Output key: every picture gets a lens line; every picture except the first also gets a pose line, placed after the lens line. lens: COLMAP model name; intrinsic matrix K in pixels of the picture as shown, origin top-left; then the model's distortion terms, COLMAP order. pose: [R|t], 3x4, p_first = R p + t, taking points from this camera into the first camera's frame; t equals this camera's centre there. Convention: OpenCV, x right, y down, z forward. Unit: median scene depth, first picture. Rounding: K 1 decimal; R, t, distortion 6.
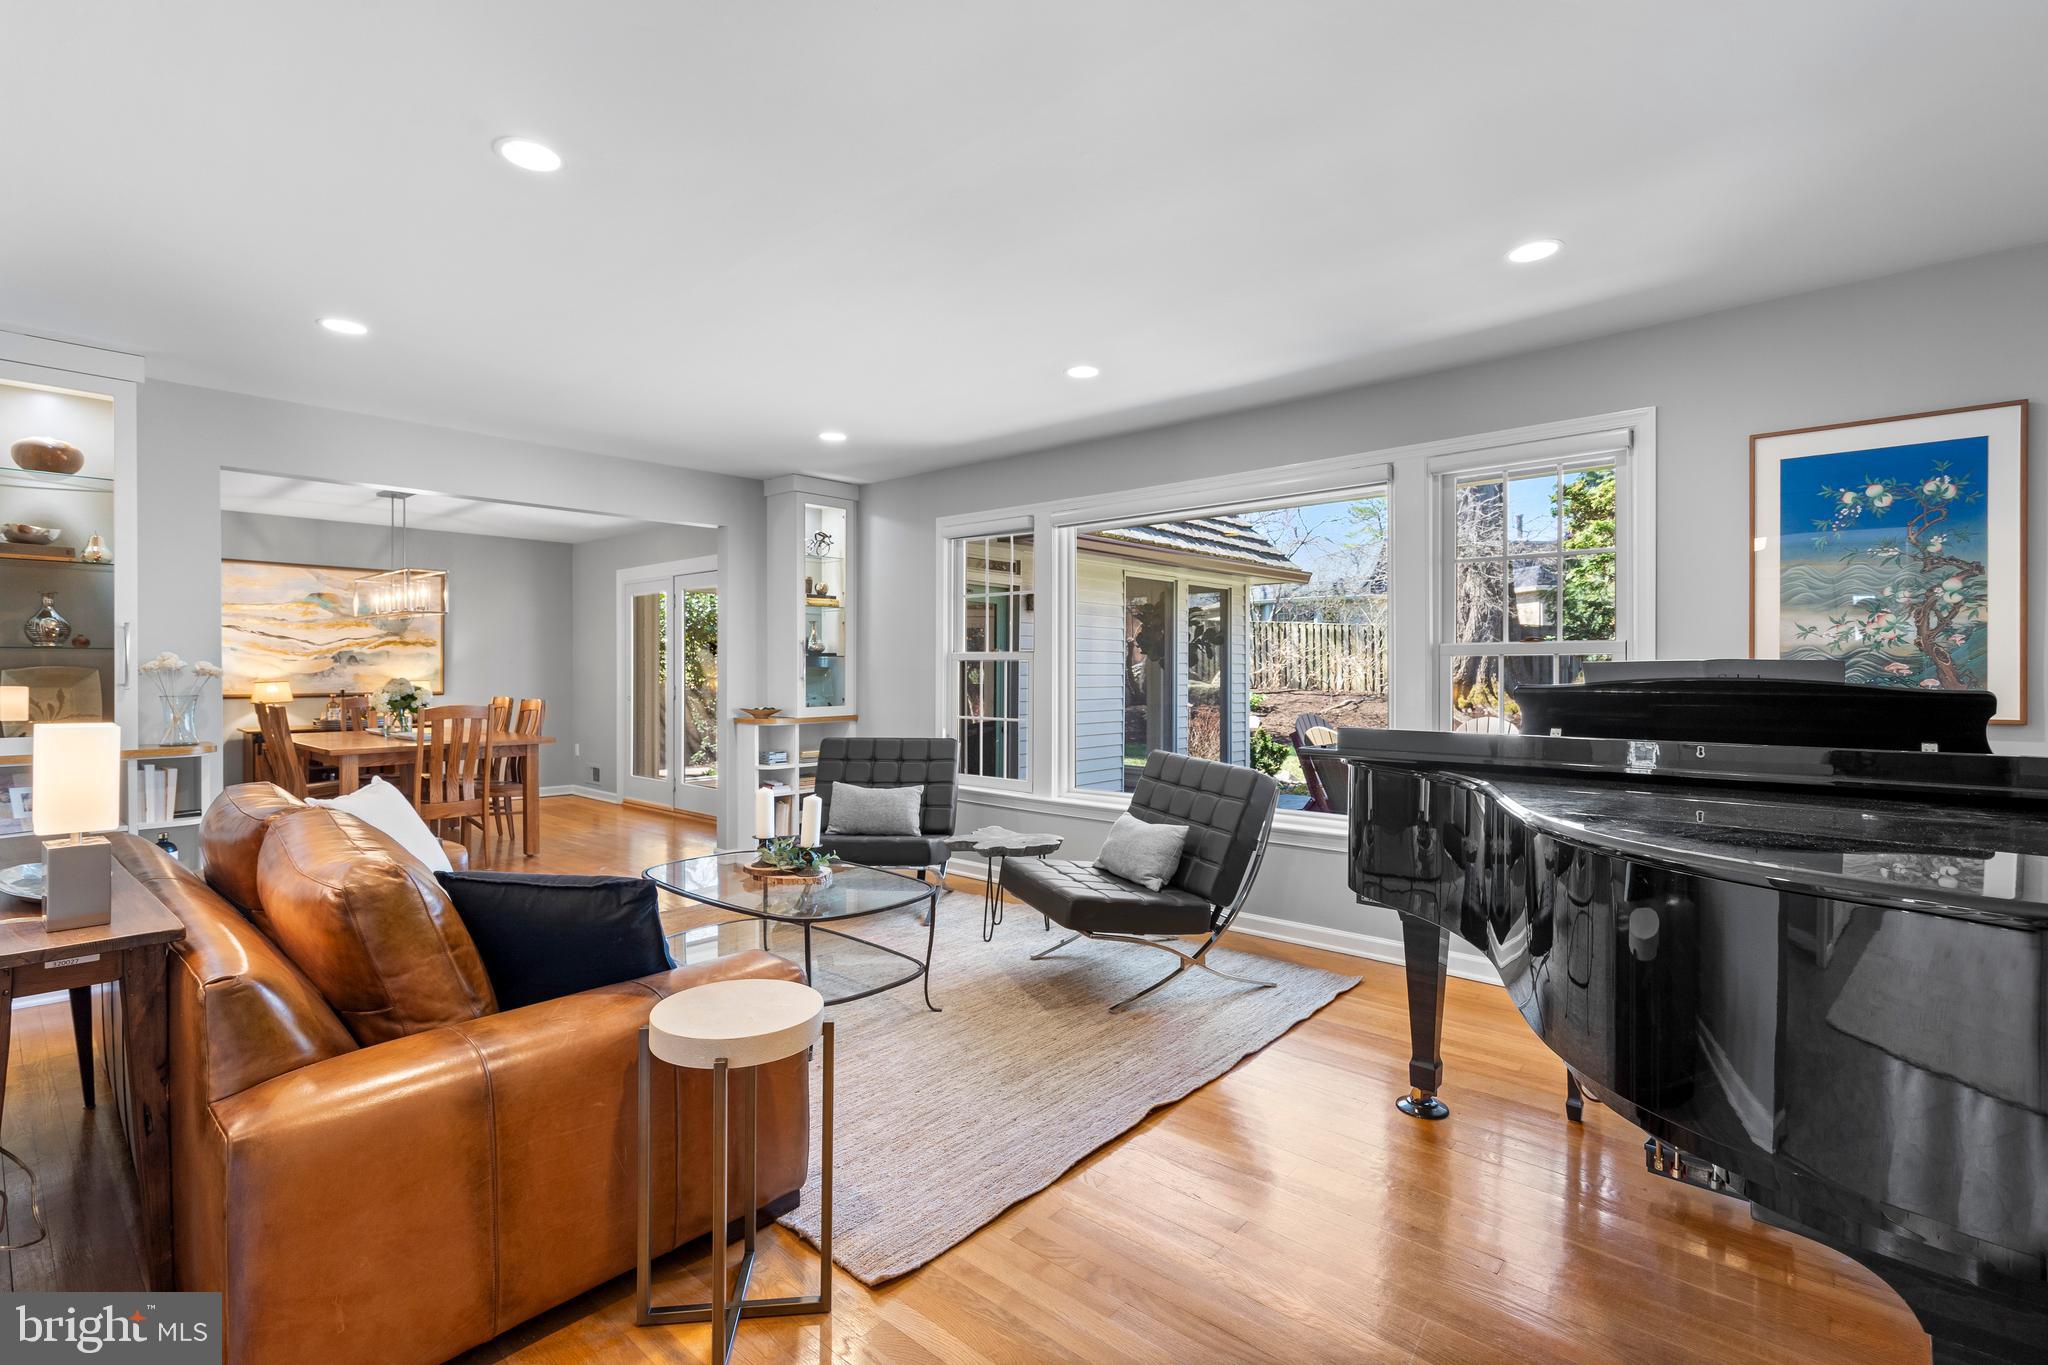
lens RADIAL K [[940.3, 0, 1009.4], [0, 940.3, 677.7], [0, 0, 1]] dist [-0.000453, -0.000439]
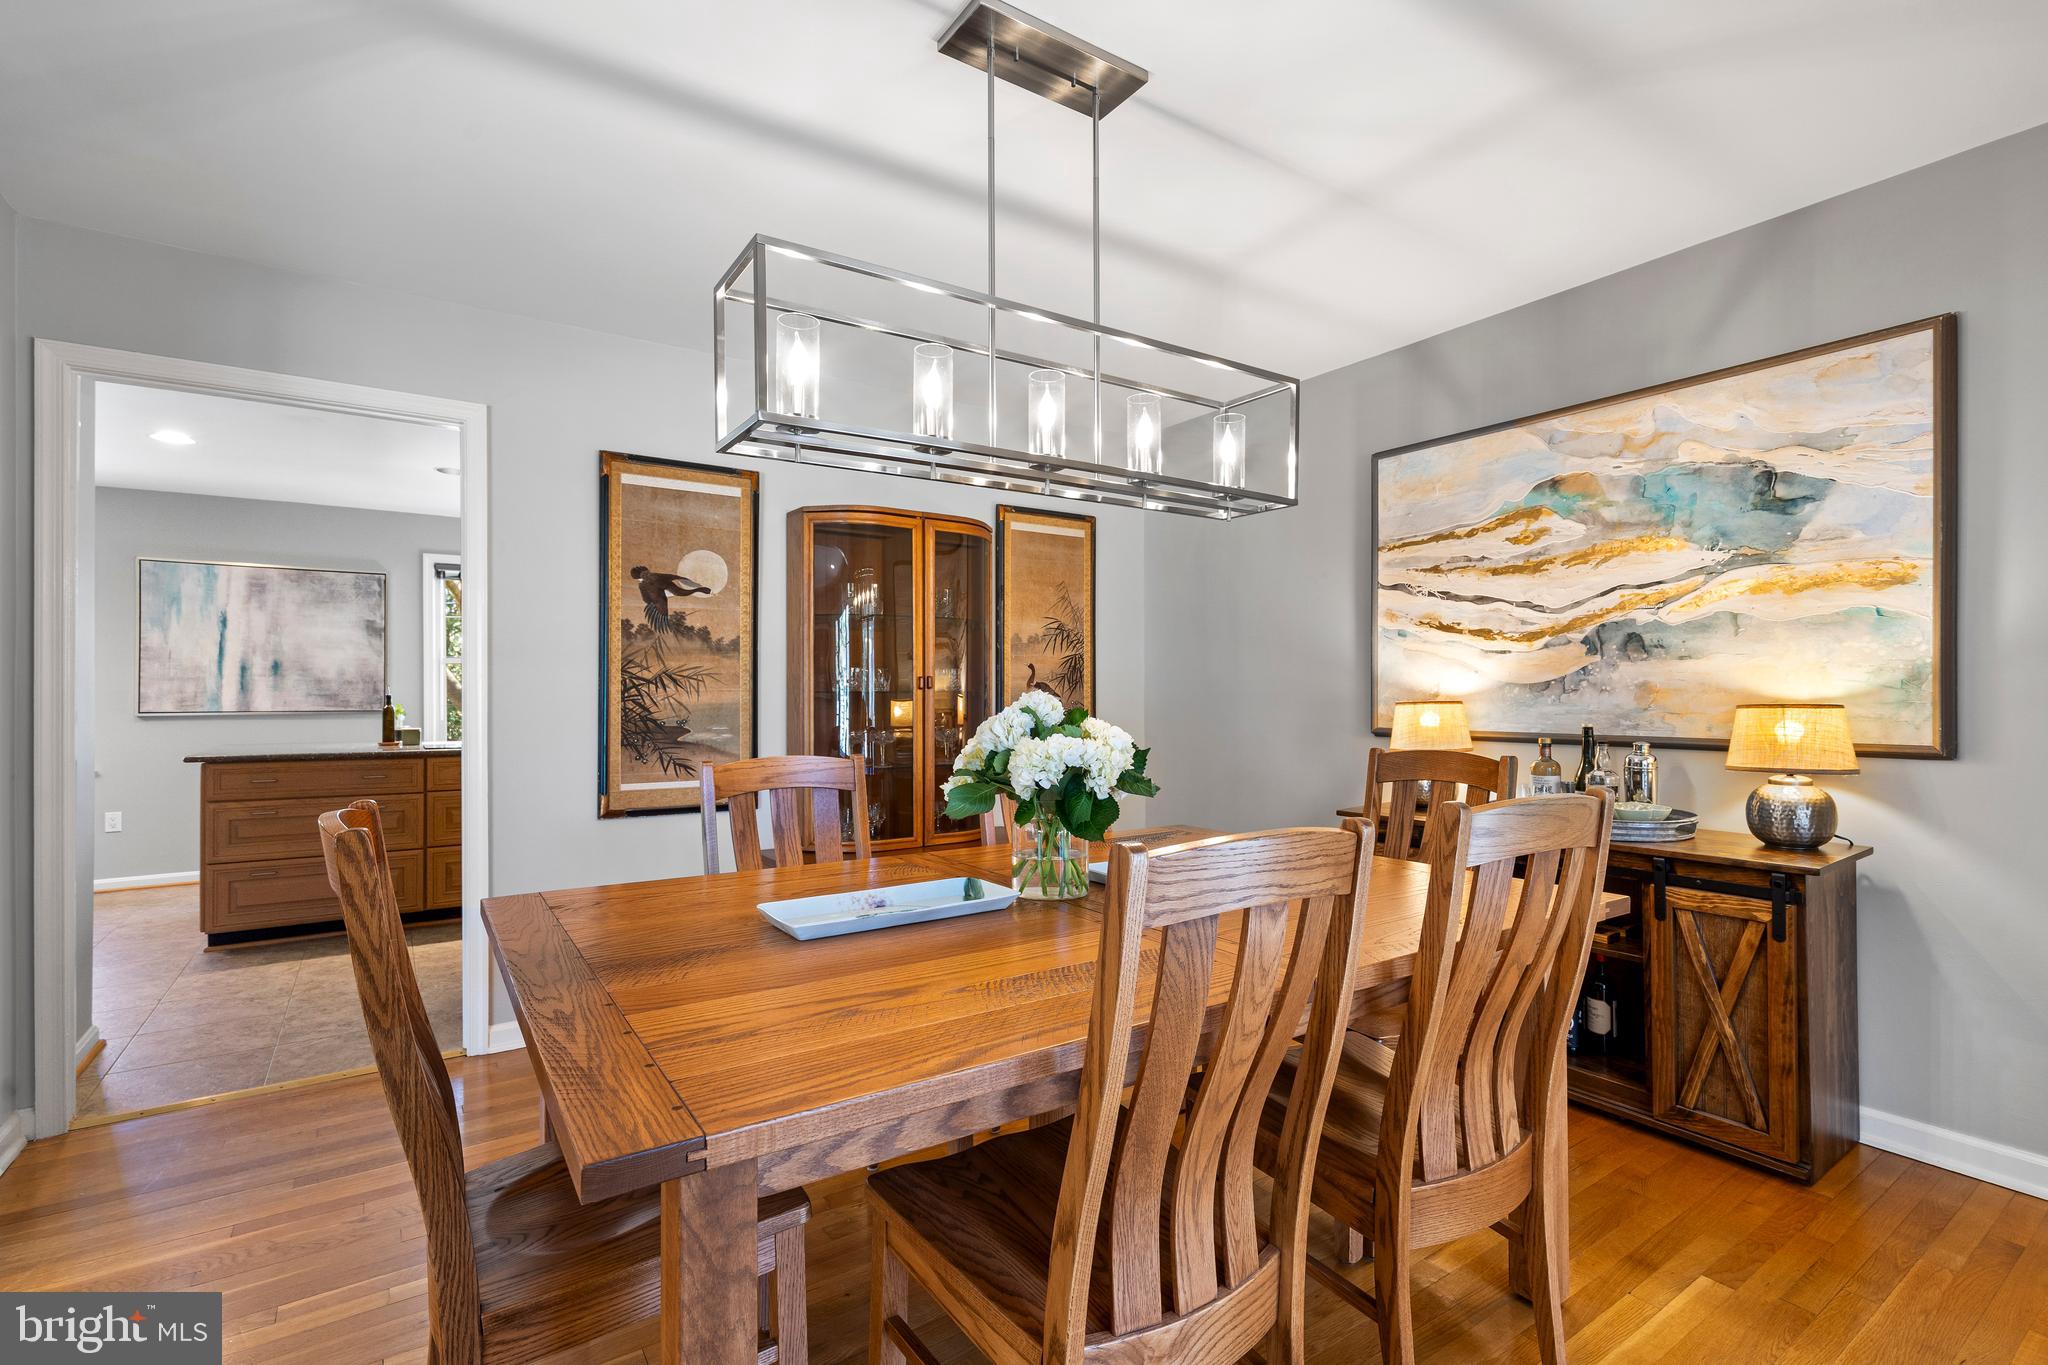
lens RADIAL K [[940.3, 0, 1010.5], [0, 940.3, 696.1], [0, 0, 1]] dist [-0.000453, -0.000439]
pose [[-0.257255, 0.002384, -0.966341, -0.294200], [-0.003137, 0.999990, 0.003302, 0.000331], [0.966338, 0.003881, -0.257245, 0.882386]]
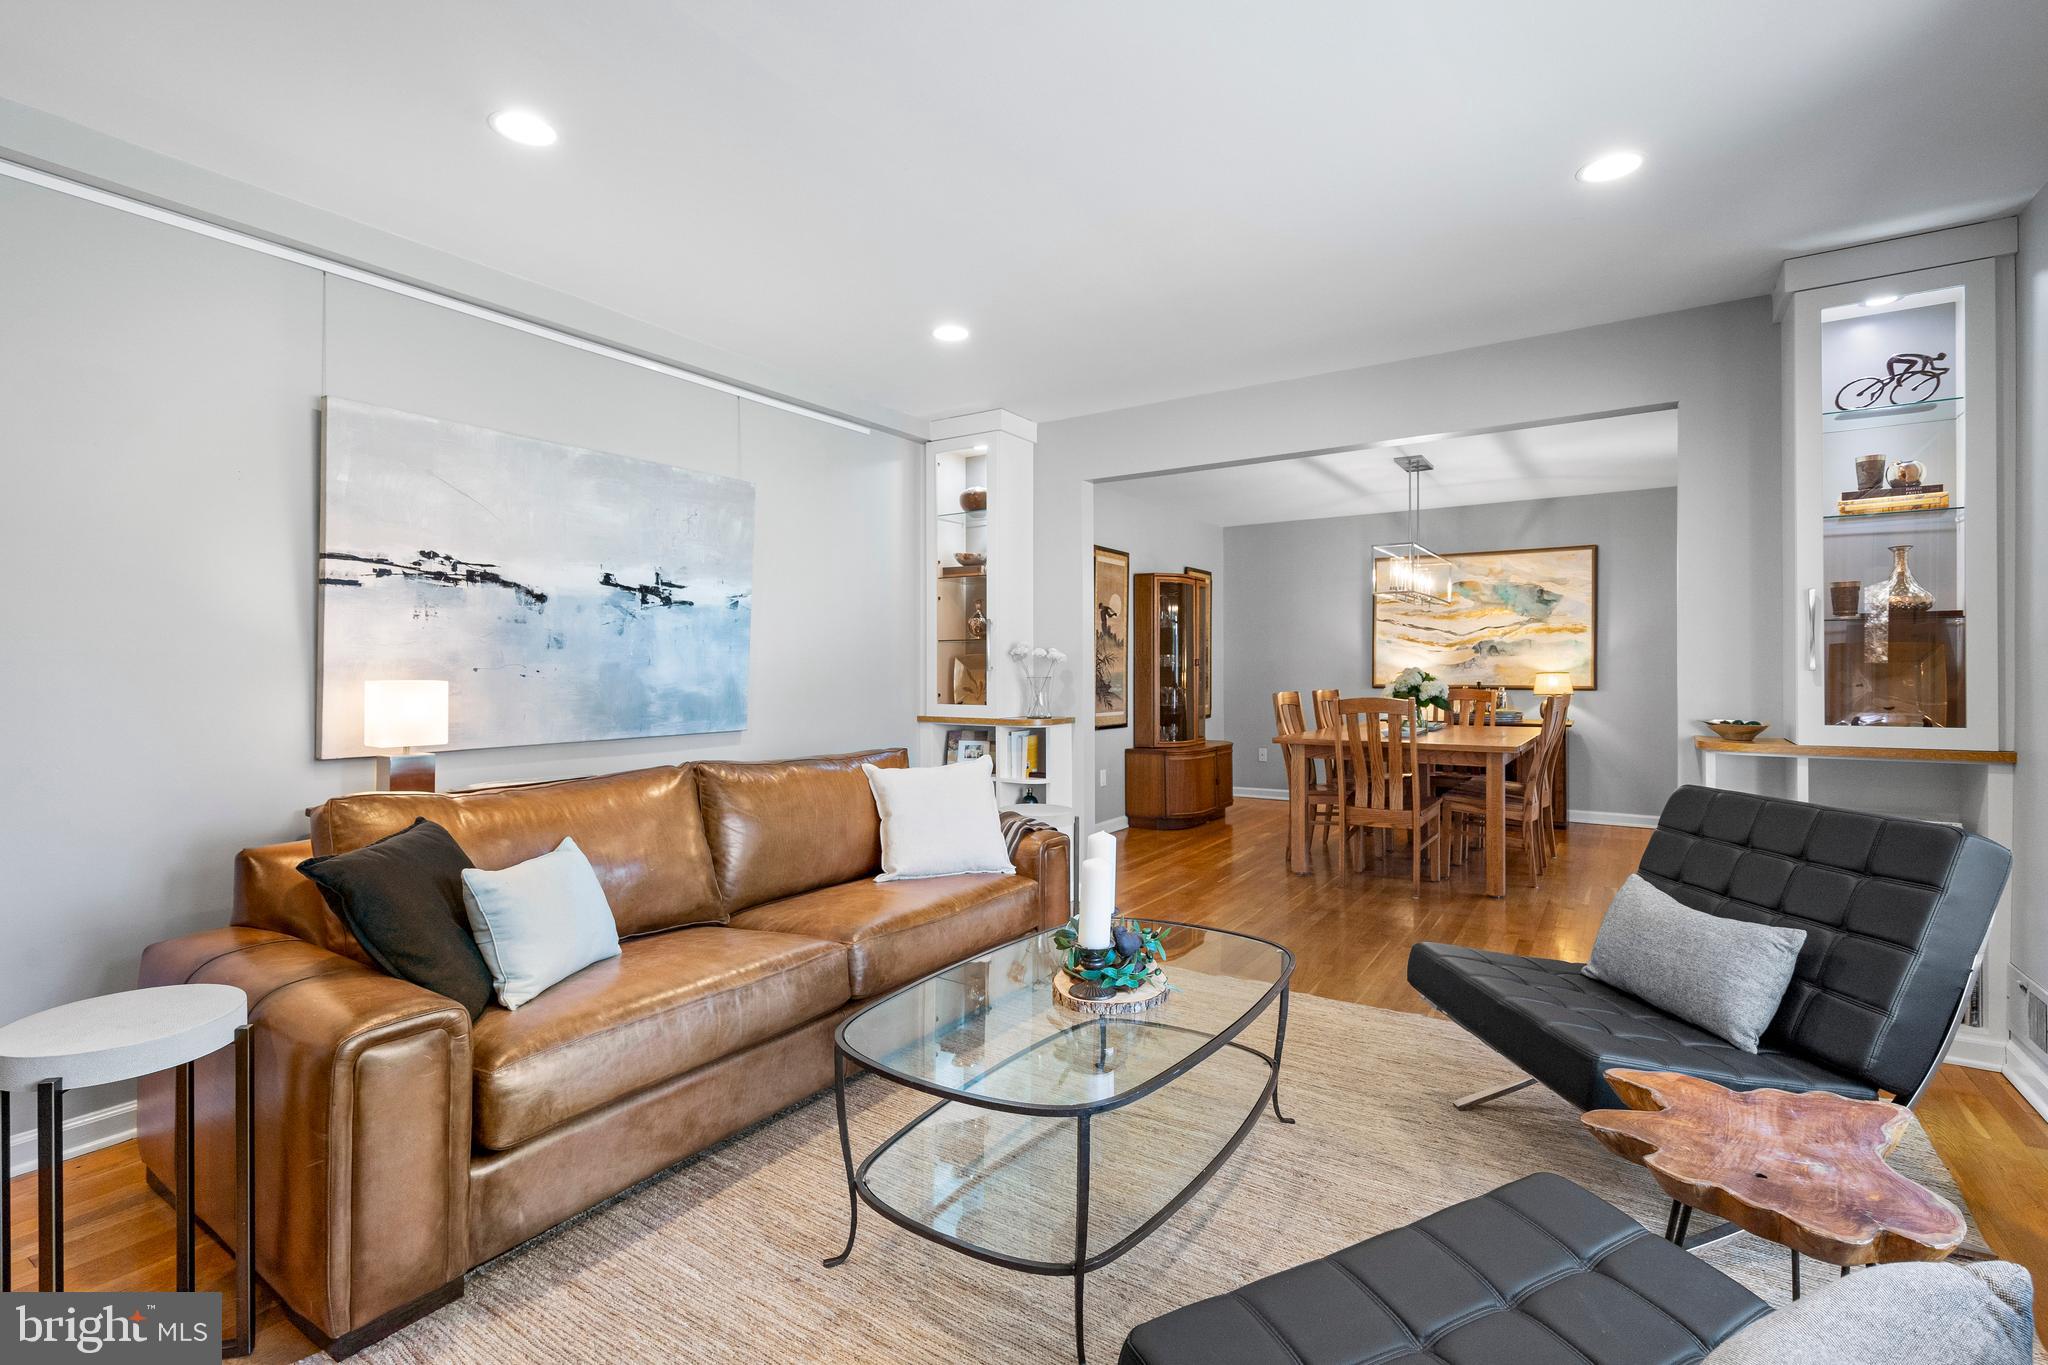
lens RADIAL K [[940.3, 0, 1028.2], [0, 940.3, 675.7], [0, 0, 1]] dist [-0.000453, -0.000439]
pose [[0.141212, 0.005772, -0.989963, 0.167966], [-0.005937, 0.999970, 0.004983, 0.004865], [0.989962, 0.005174, 0.141242, 0.418828]]
